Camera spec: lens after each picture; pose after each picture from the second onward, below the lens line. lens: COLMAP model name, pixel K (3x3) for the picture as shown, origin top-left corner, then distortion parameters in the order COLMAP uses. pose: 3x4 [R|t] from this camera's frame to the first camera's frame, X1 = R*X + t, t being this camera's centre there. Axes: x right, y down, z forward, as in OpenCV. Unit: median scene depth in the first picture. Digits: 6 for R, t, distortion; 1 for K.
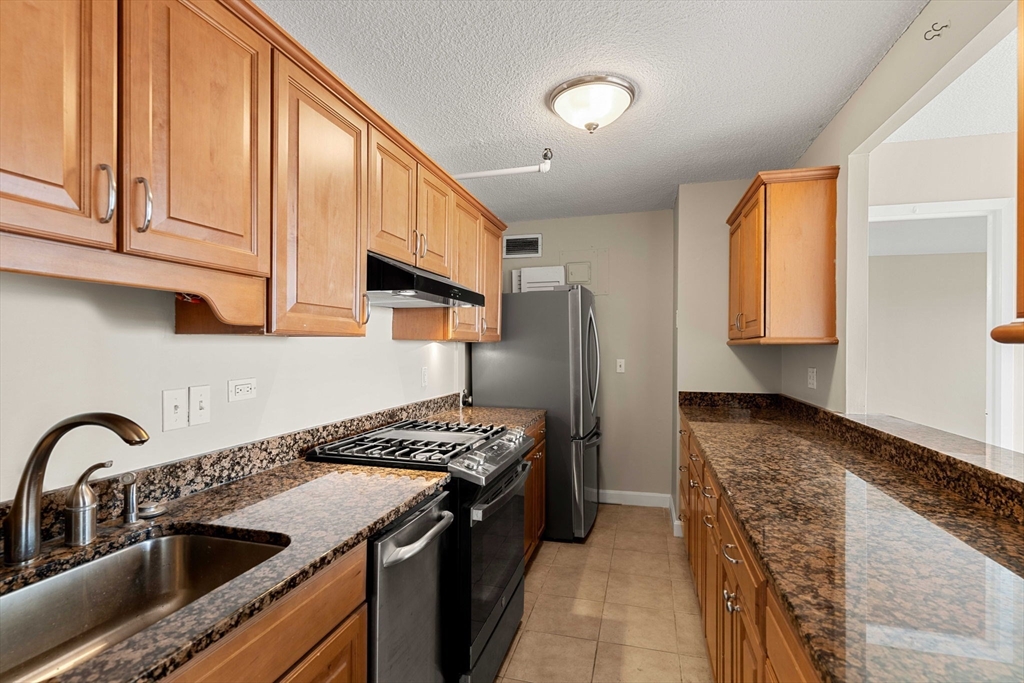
lens RADIAL K [[490.6, 0, 509.1], [0, 490.6, 345.1], [0, 0, 1]] dist [0.001865, 0.000743]
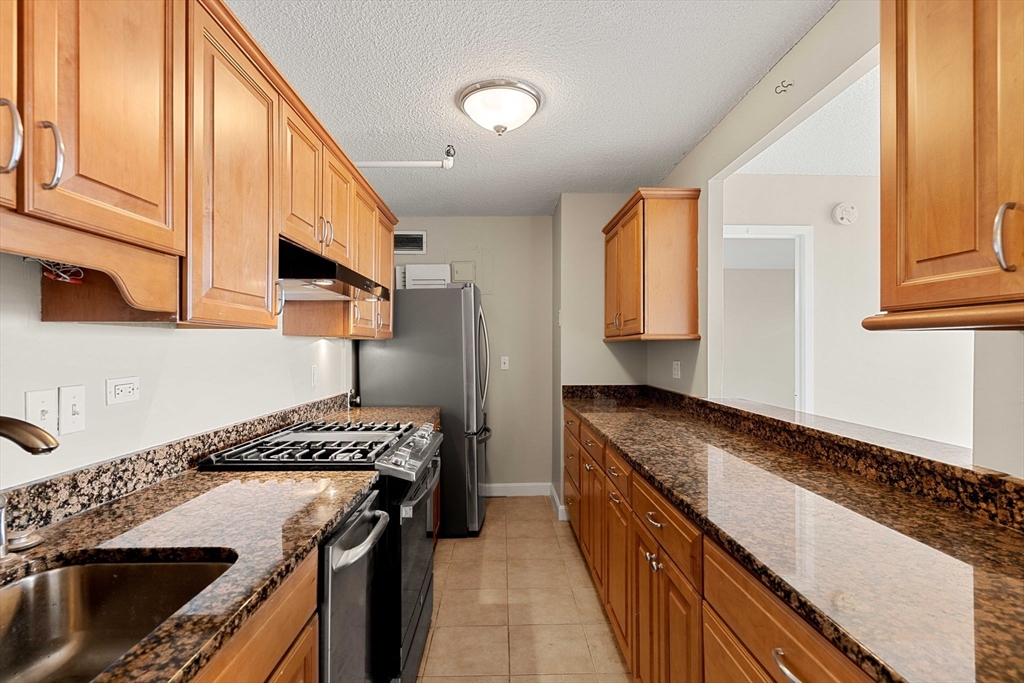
lens RADIAL K [[490.6, 0, 511.5], [0, 490.6, 346.0], [0, 0, 1]] dist [0.001865, 0.000743]
pose [[0.957267, -0.003052, 0.289191, -0.117506], [0.003446, 0.999994, -0.000854, 0.013864], [-0.289186, 0.001814, 0.957271, 0.003988]]
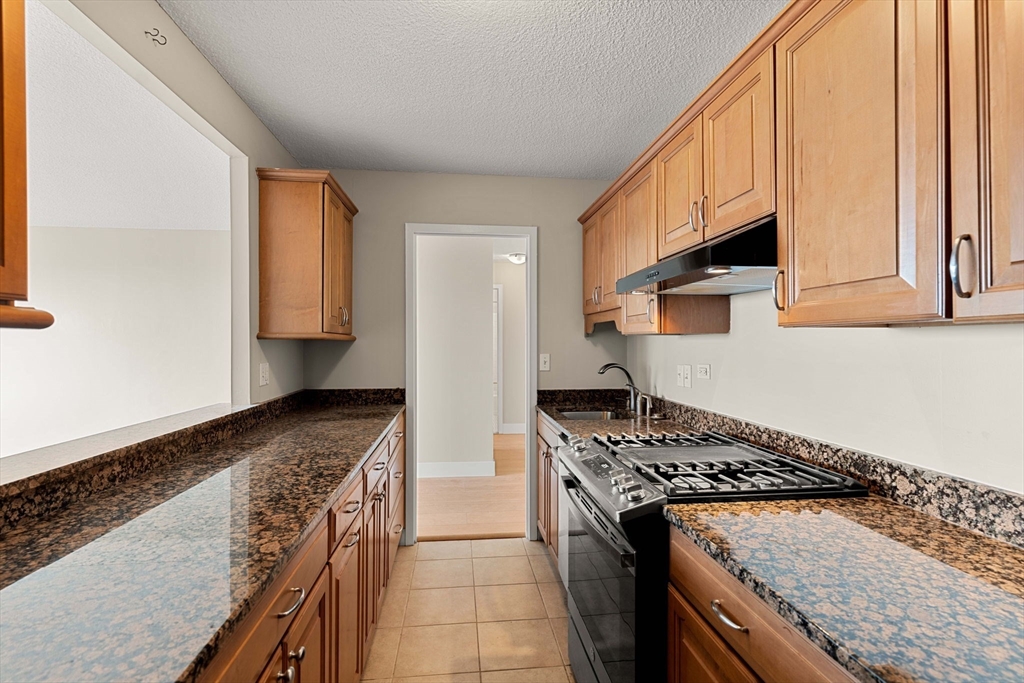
lens RADIAL K [[490.6, 0, 503.4], [0, 490.6, 340.3], [0, 0, 1]] dist [0.001865, 0.000743]
pose [[-0.933505, -0.002463, -0.358556, 0.402047], [0.000207, 0.999973, -0.007410, 0.008712], [0.358565, -0.006992, -0.933479, 1.657001]]
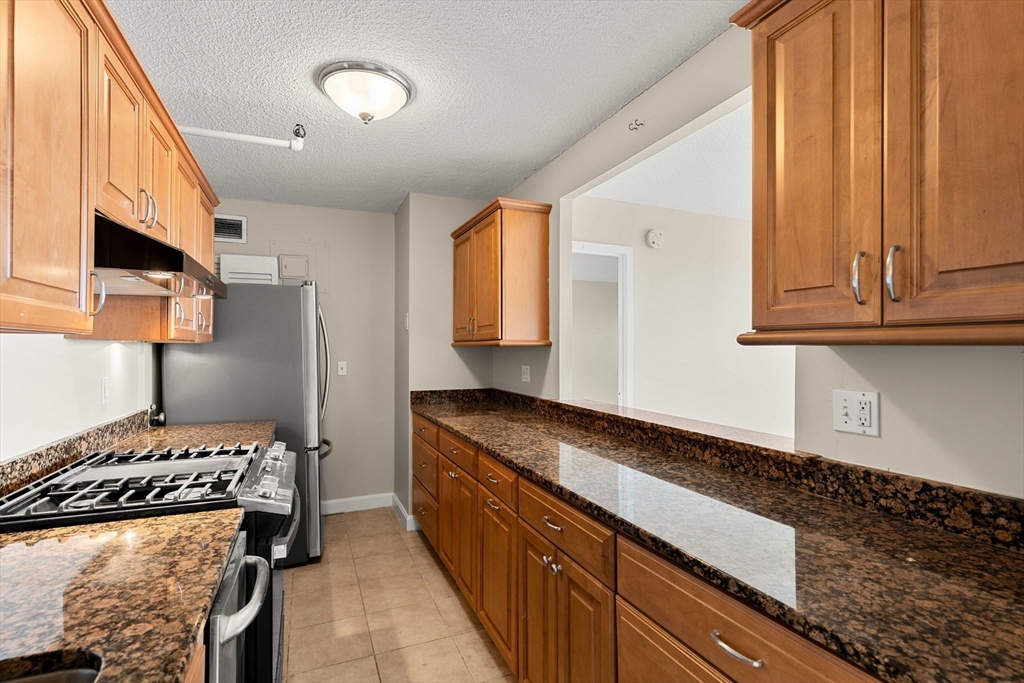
lens RADIAL K [[490.6, 0, 512.2], [0, 490.6, 346.5], [0, 0, 1]] dist [0.001865, 0.000743]
pose [[0.782275, -0.000659, 0.622933, -0.218602], [0.000753, 1.000000, 0.000112, 0.000027], [-0.622933, 0.000381, 0.782275, 0.085658]]
